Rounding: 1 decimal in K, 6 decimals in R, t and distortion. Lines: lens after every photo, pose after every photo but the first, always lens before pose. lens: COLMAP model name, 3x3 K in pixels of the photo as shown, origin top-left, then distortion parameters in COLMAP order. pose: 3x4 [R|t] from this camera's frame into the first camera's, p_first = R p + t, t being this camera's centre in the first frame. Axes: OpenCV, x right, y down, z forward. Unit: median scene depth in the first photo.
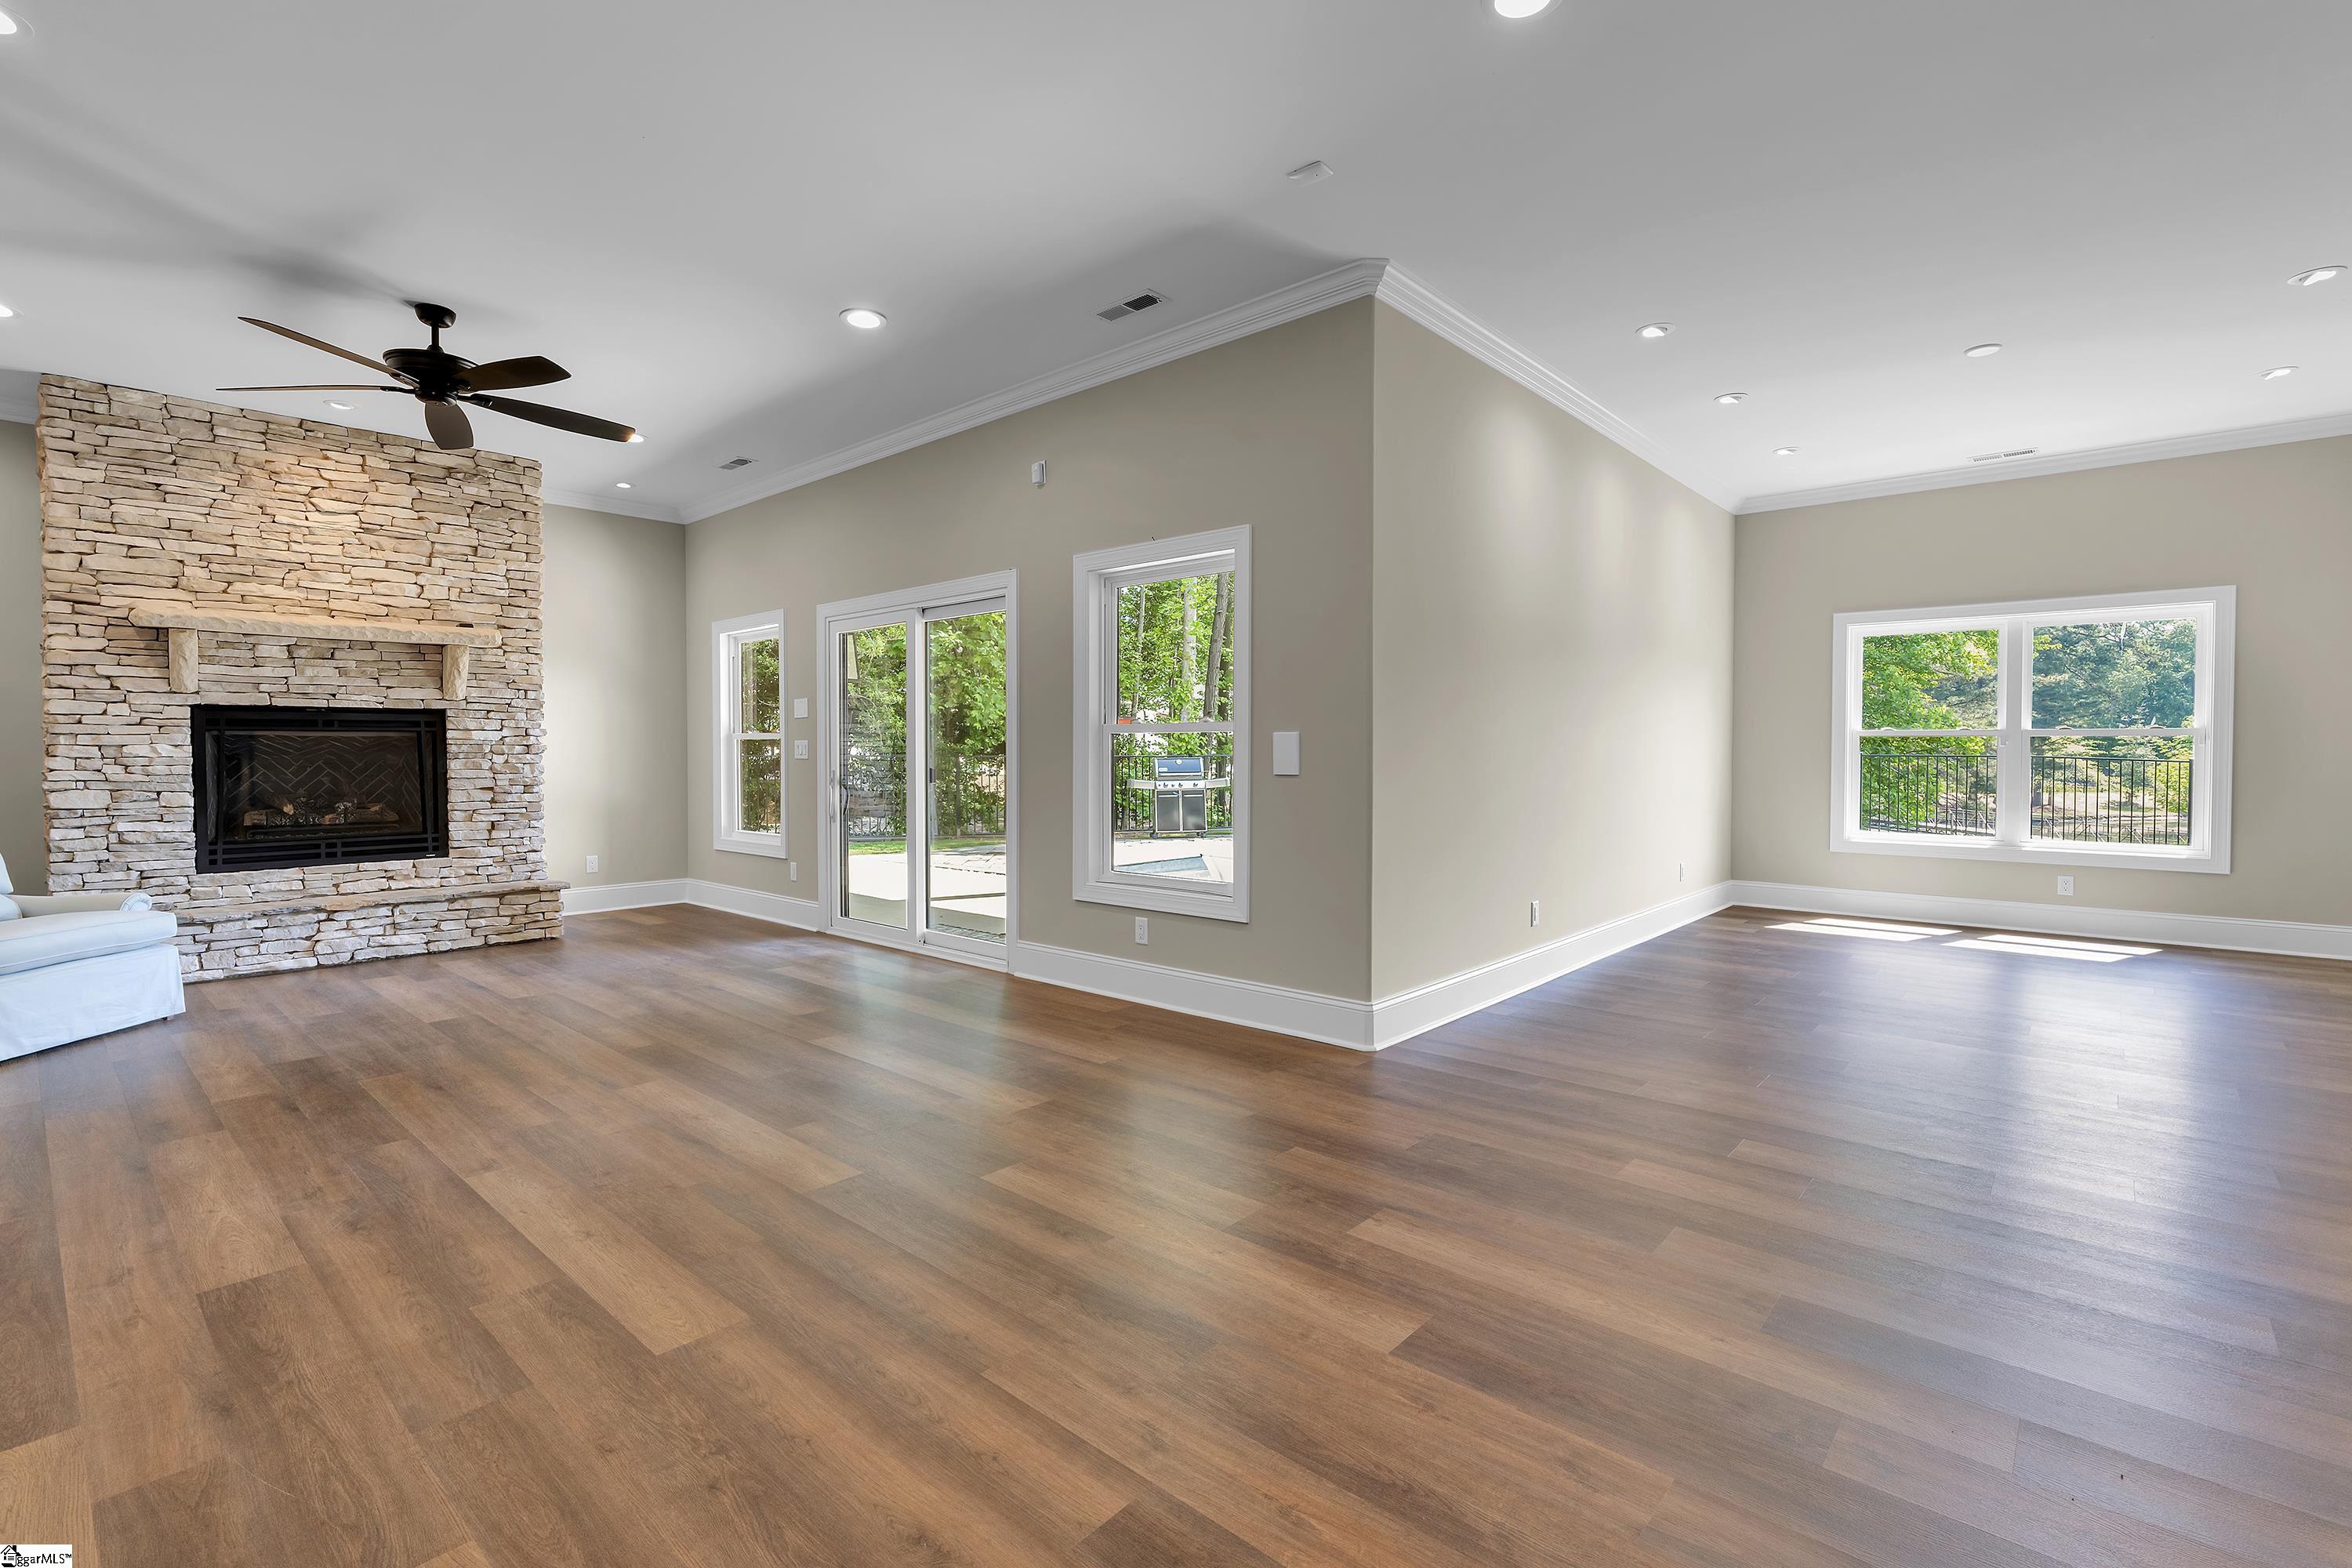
lens RADIAL K [[1052.5, 0, 1177.8], [0, 1052.5, 760.6], [0, 0, 1]] dist [0.009127, -0.002121]
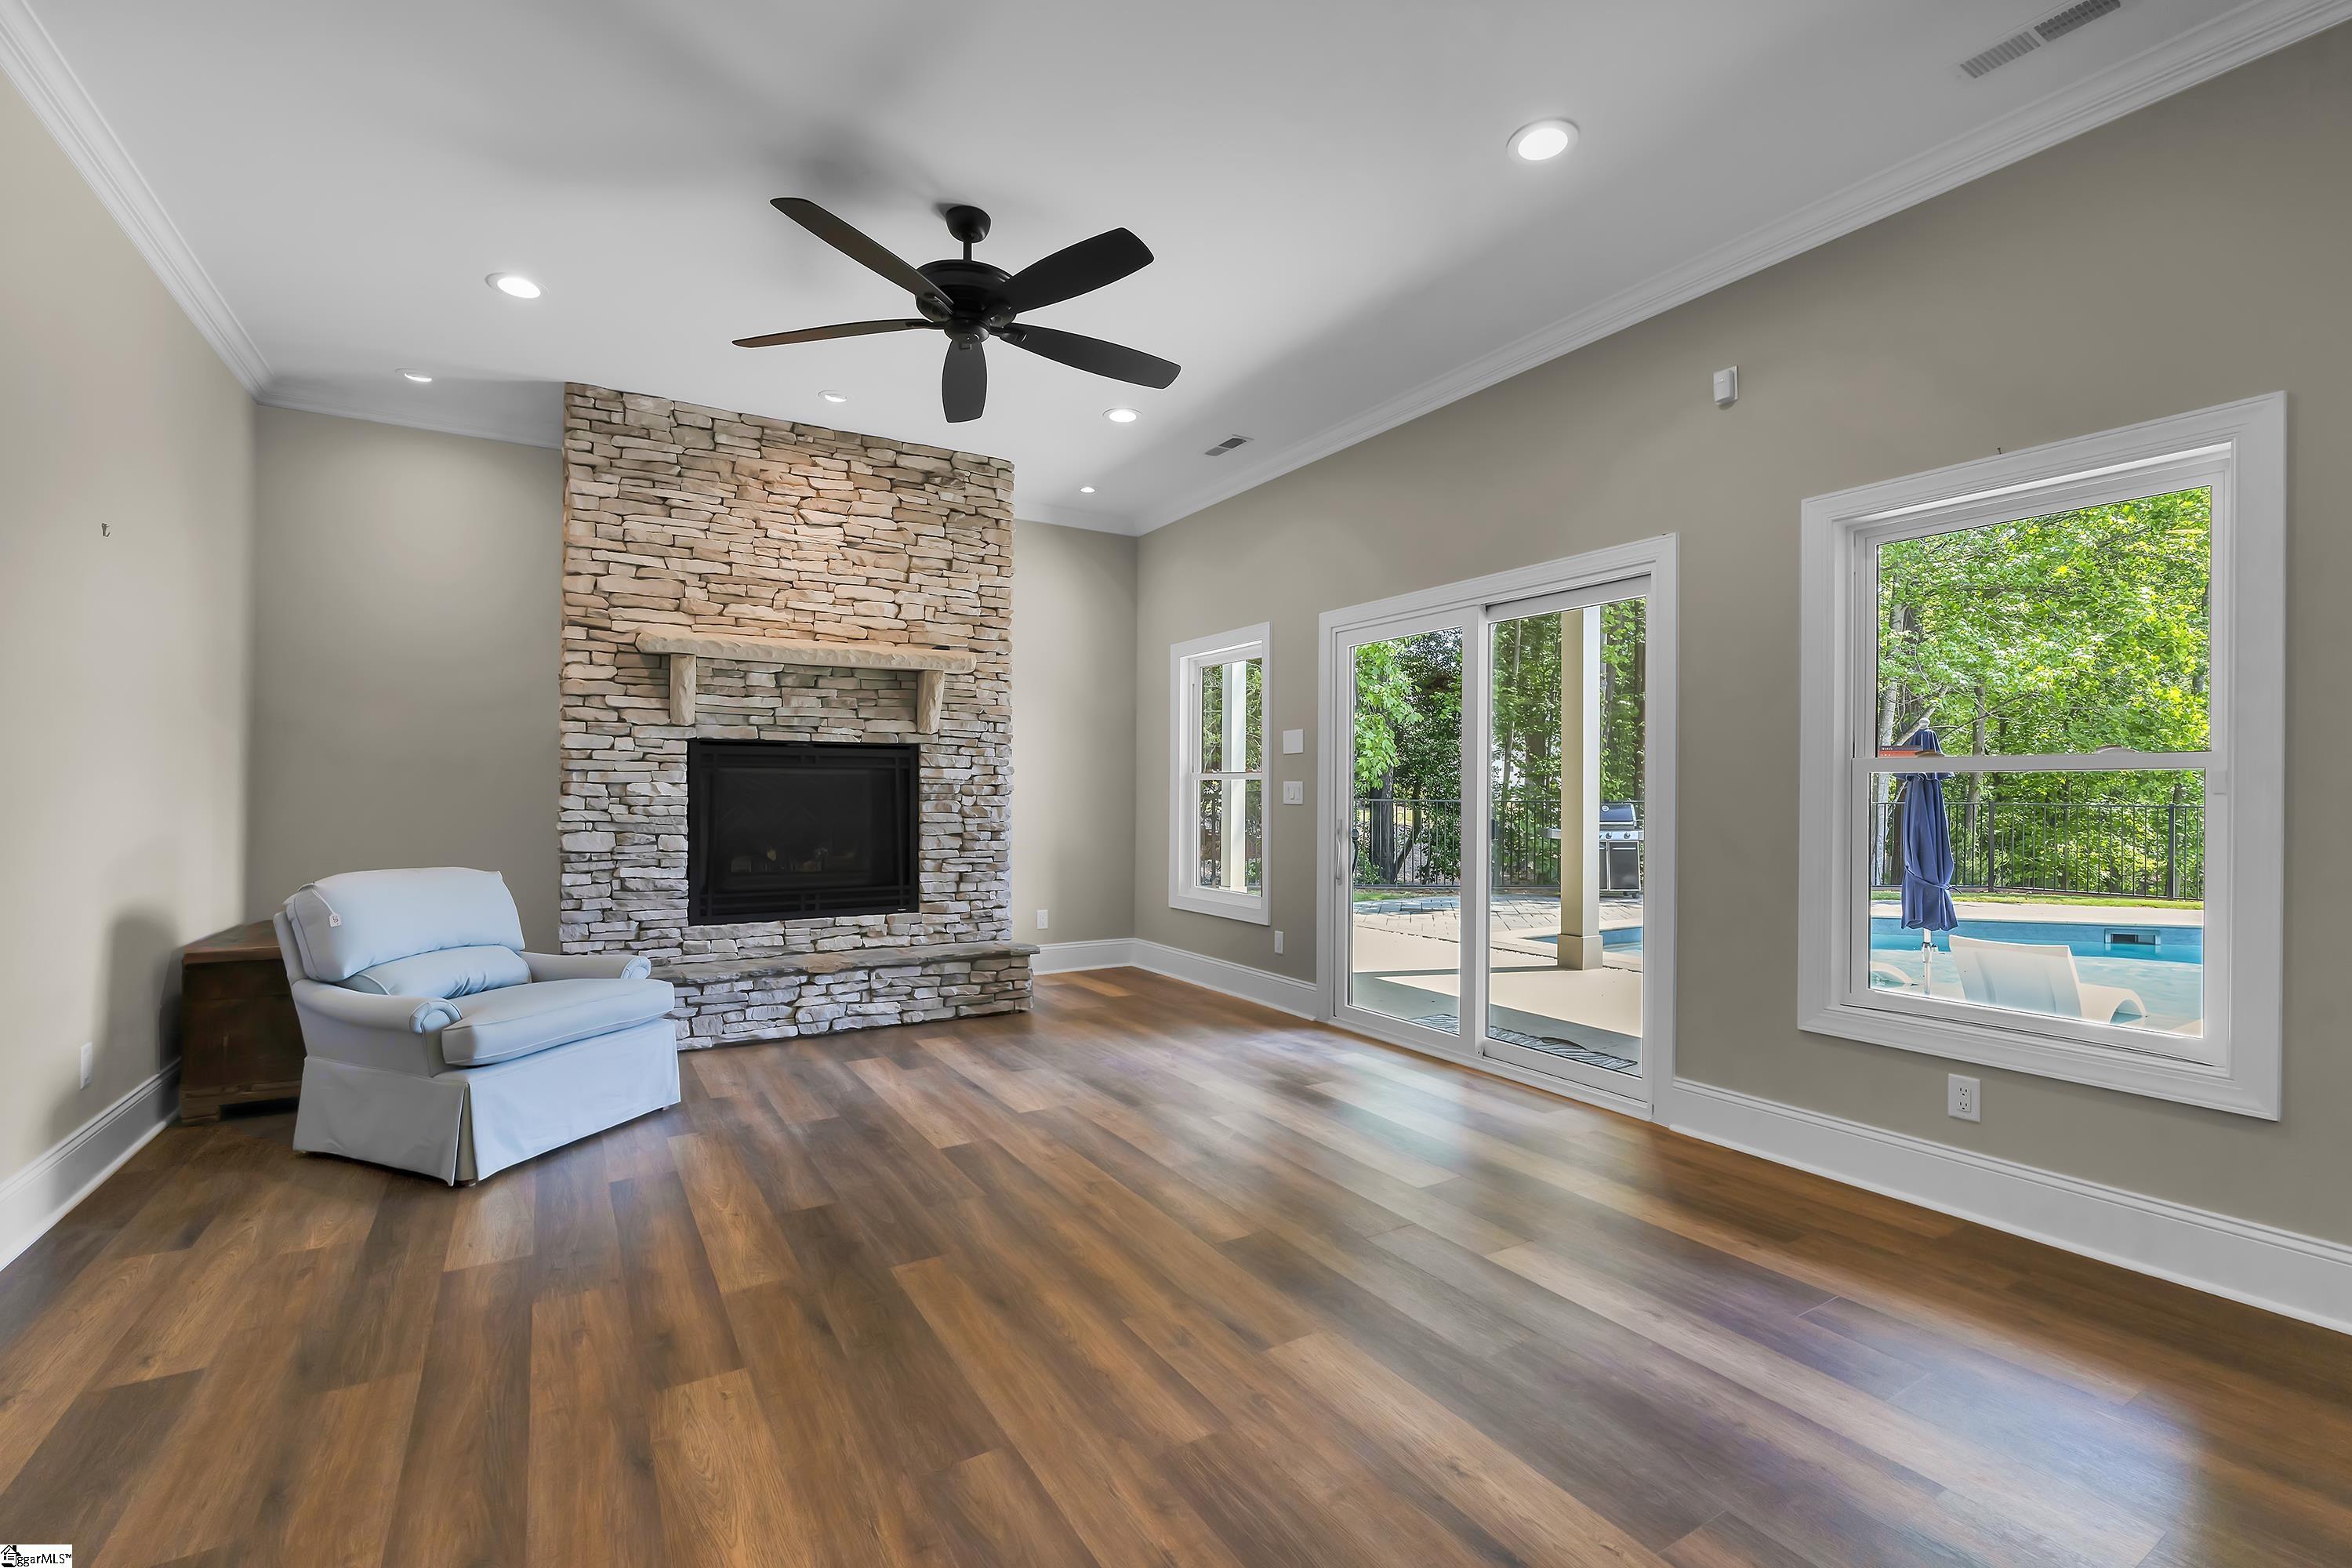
lens RADIAL K [[1042.2, 0, 1183.4], [0, 1042.2, 778.1], [0, 0, 1]] dist [-0.002522, 0.000269]
pose [[0.958384, 0.004042, -0.285452, -0.279376], [-0.010939, 0.999685, -0.022572, -0.003733], [0.285271, 0.024755, 0.958127, 0.276419]]
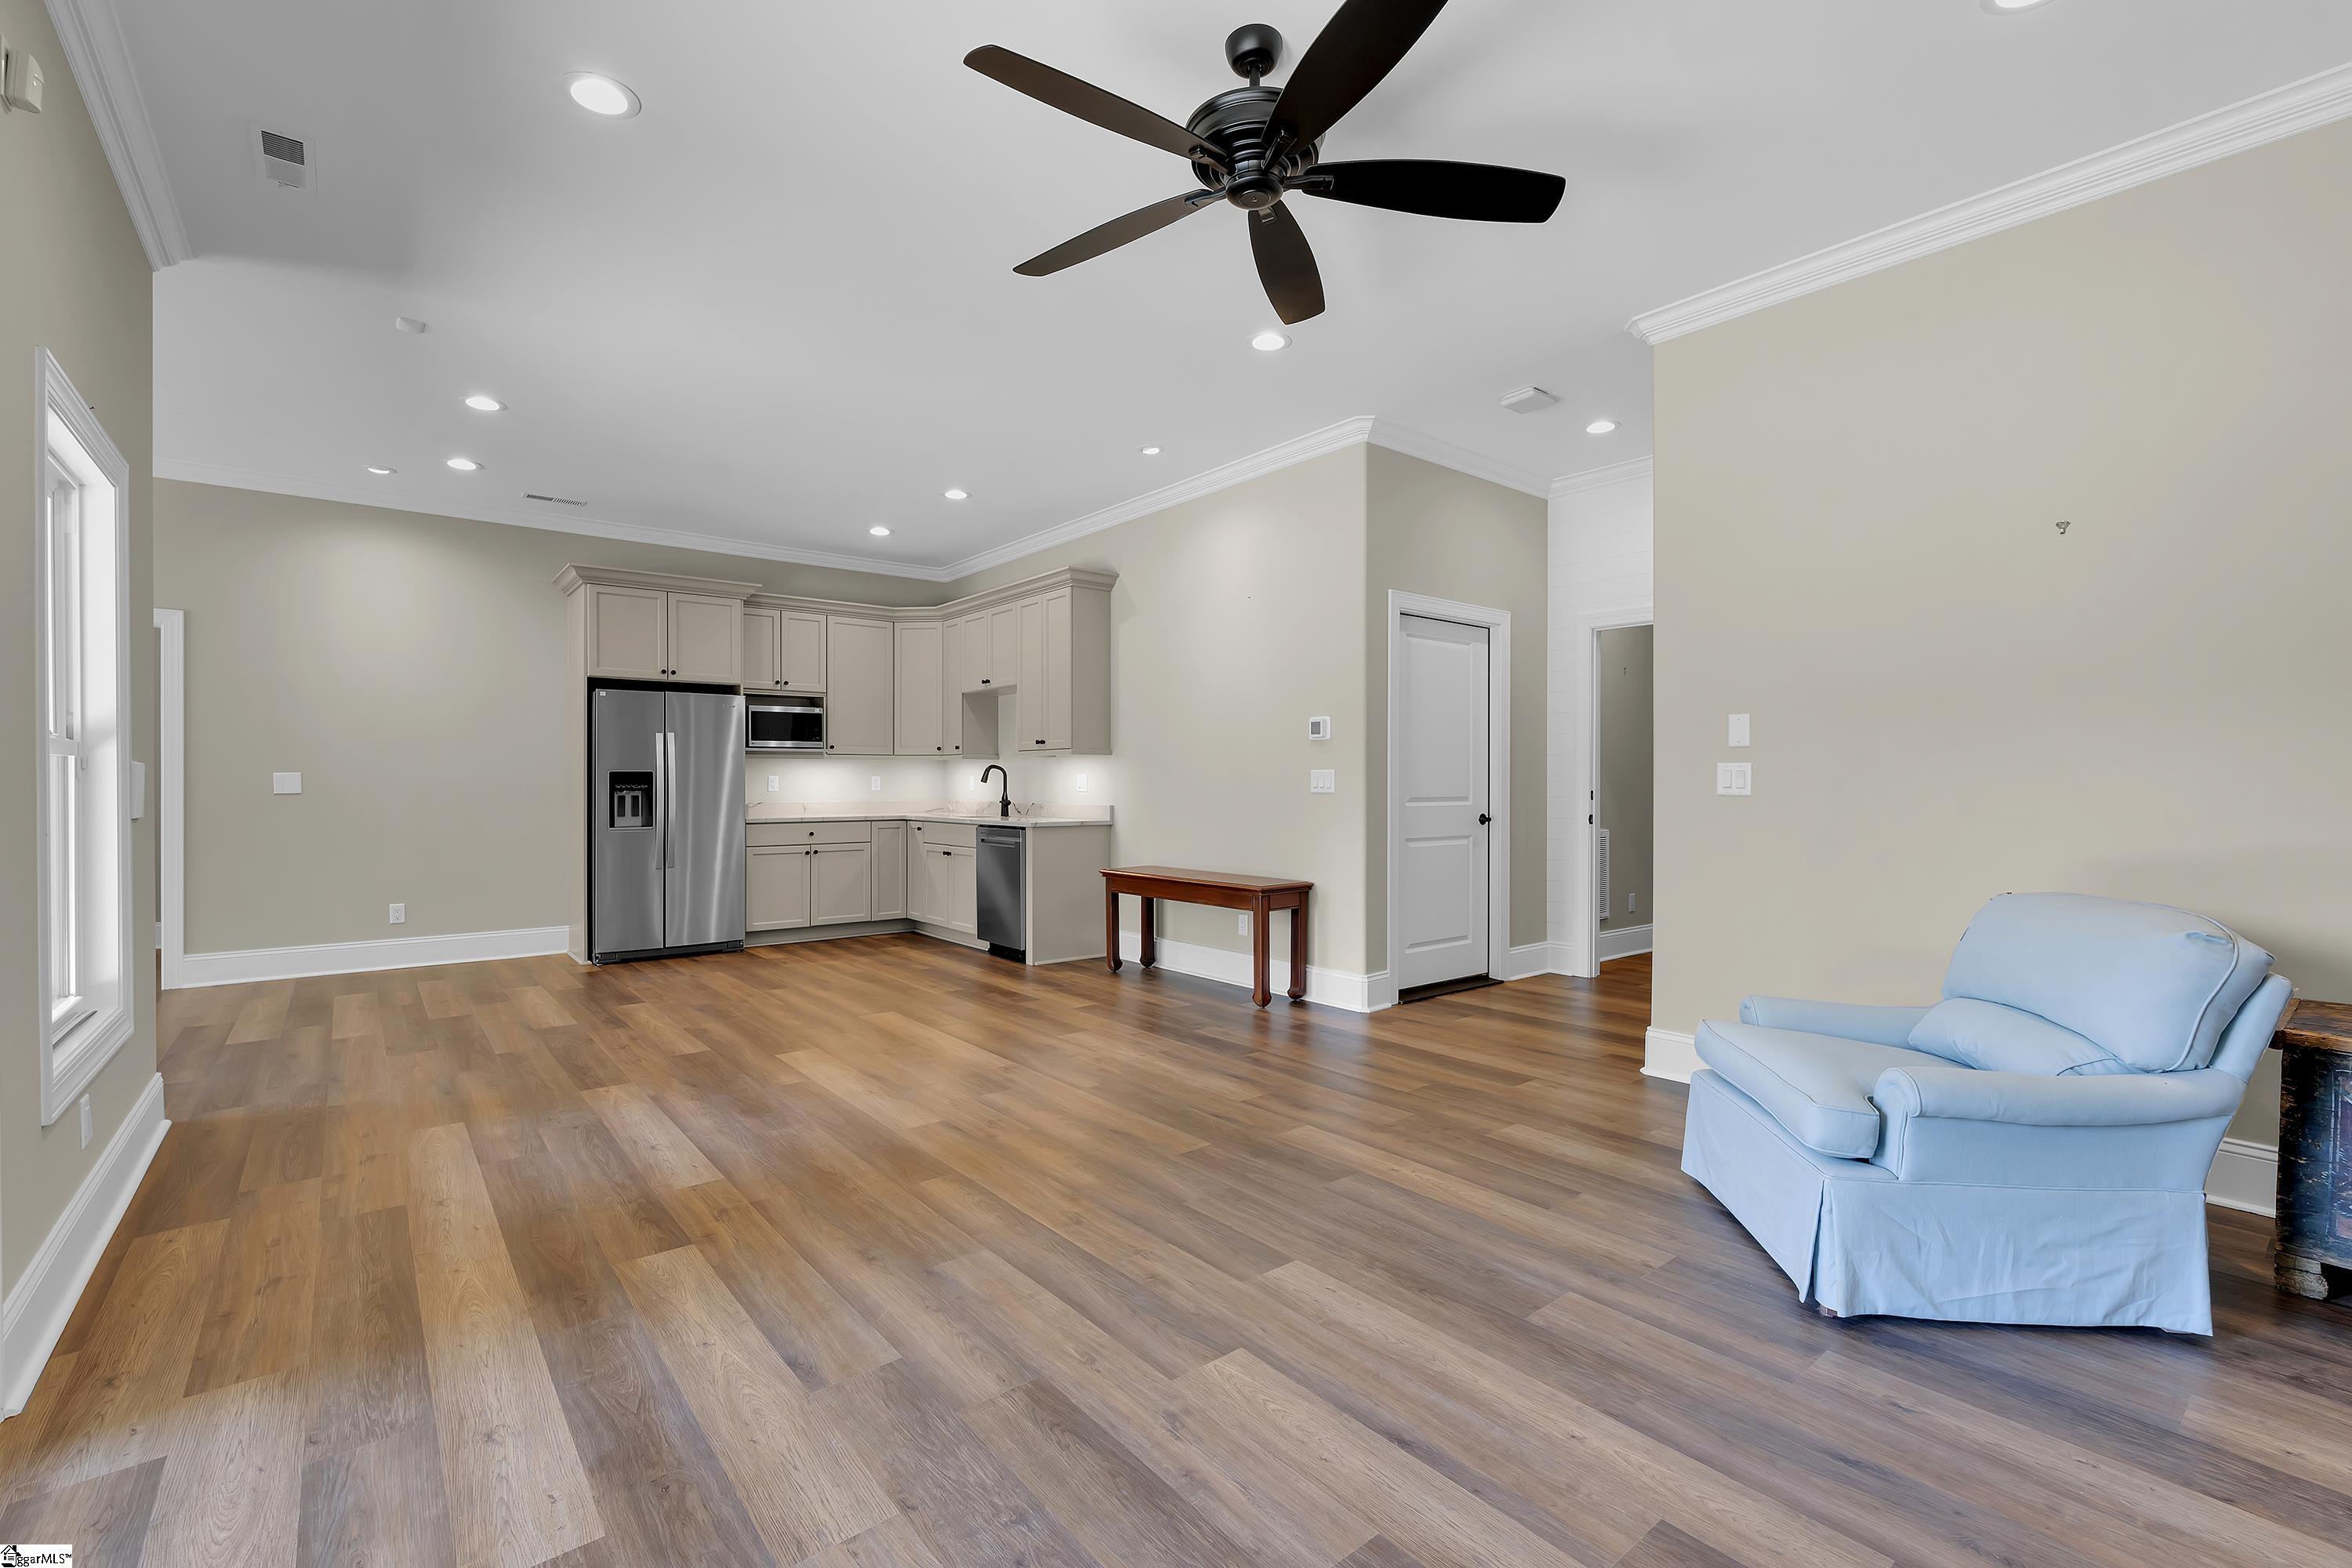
lens RADIAL K [[1052.5, 0, 1183.2], [0, 1052.5, 787.3], [0, 0, 1]] dist [0.009127, -0.002121]
pose [[-0.986303, 0.003758, 0.164901, -0.636632], [0.005569, 0.999929, 0.010524, -0.011808], [-0.164850, 0.011298, -0.986254, 1.342397]]
